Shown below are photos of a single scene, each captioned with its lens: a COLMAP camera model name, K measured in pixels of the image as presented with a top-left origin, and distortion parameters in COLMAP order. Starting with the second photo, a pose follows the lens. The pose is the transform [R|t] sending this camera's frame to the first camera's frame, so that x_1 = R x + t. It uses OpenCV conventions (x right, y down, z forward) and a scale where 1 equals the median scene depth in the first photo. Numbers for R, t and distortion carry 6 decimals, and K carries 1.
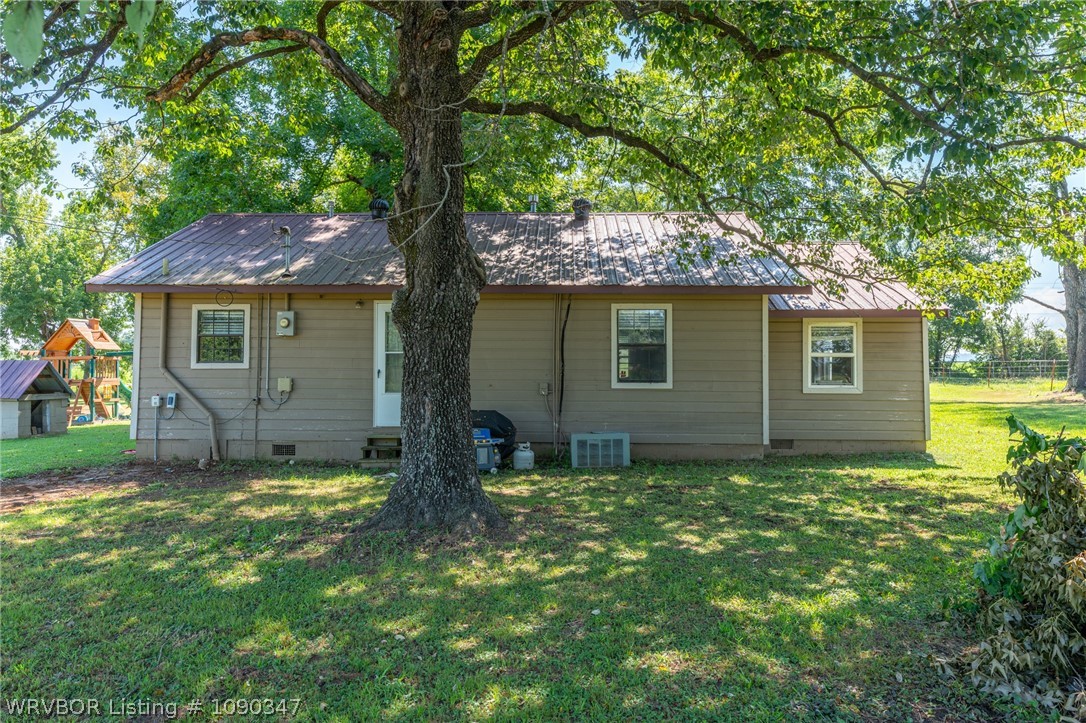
lens RADIAL K [[726.1, 0, 543.0], [0, 726.1, 361.5], [0, 0, 1]] dist [-0.002211, -0.002620]
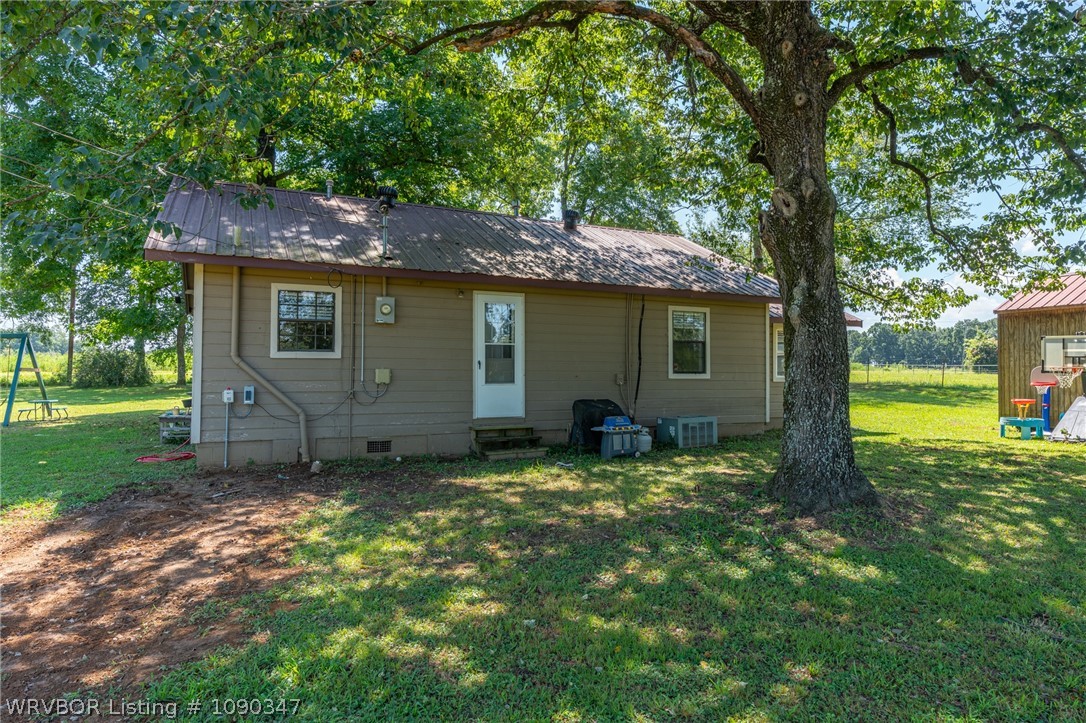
lens RADIAL K [[655.7, 0, 543.0], [0, 655.7, 361.5], [0, 0, 1]] dist [0.002391, 0.000526]
pose [[0.886677, 0.007845, 0.462323, -0.560844], [-0.013427, 0.999871, 0.008784, 0.003141], [-0.462195, -0.013996, 0.886668, 0.163214]]
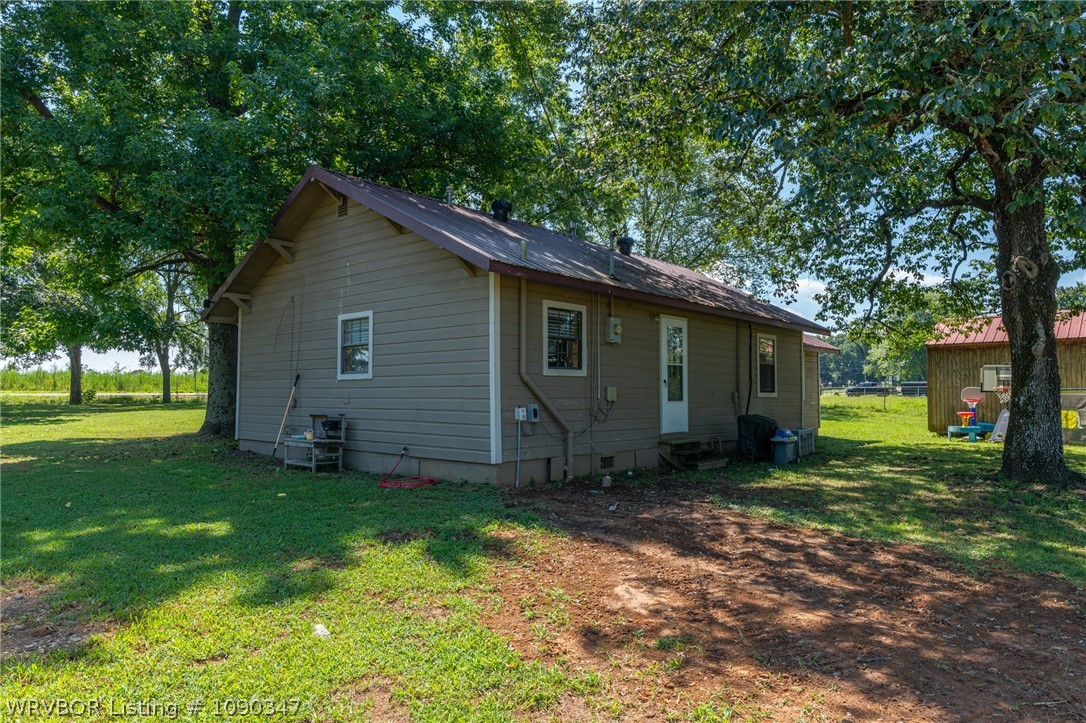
lens RADIAL K [[687.4, 0, 543.0], [0, 687.4, 361.5], [0, 0, 1]] dist [-0.005567, -0.001270]
pose [[0.644606, 0.036637, 0.763636, -1.106164], [-0.022971, 0.999328, -0.028554, 0.017003], [-0.764169, 0.000864, 0.645015, 0.483838]]
